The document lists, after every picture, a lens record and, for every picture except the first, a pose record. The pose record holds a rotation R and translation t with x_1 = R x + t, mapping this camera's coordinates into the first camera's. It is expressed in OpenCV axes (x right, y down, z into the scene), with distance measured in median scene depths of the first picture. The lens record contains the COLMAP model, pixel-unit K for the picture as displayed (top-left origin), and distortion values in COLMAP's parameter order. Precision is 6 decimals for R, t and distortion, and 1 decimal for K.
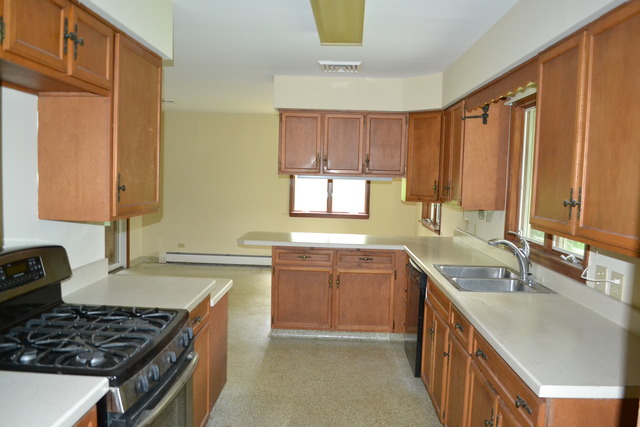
lens RADIAL K [[508.4, 0, 320.0], [0, 508.4, 213.5], [0, 0, 1]] dist [-0.107918, 0.001337]
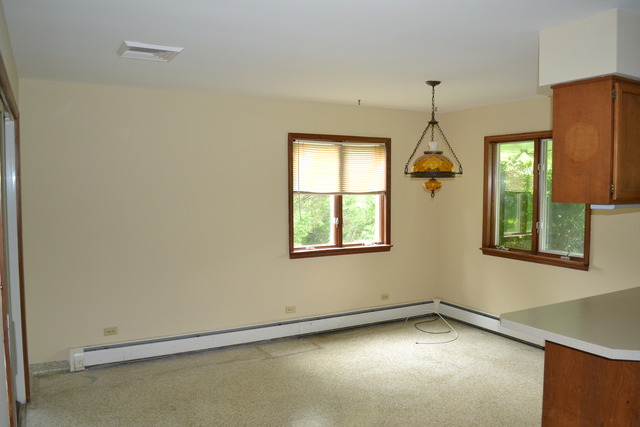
lens RADIAL K [[508.4, 0, 320.0], [0, 508.4, 213.5], [0, 0, 1]] dist [-0.107918, 0.001337]
pose [[0.856349, -0.057461, 0.513190, -0.351669], [0.060477, 0.998111, 0.010840, -0.055705], [-0.512843, 0.021753, 0.858207, 0.429410]]
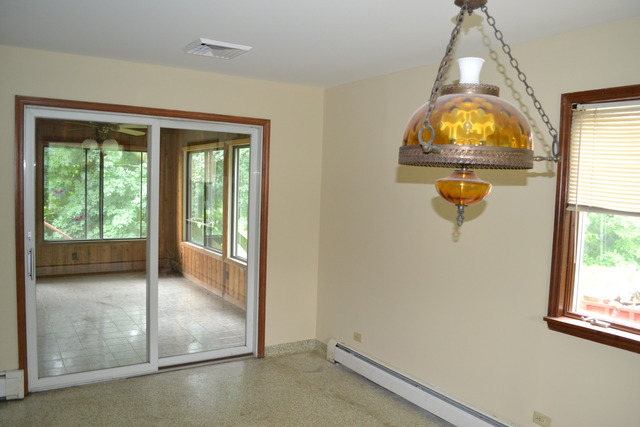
lens RADIAL K [[508.4, 0, 320.0], [0, 508.4, 213.5], [0, 0, 1]] dist [-0.107918, 0.001337]
pose [[0.562337, 0.043020, -0.825788, 0.125593], [-0.065137, 0.997847, 0.007628, -0.064847], [0.824339, 0.049500, 0.563929, 0.677197]]
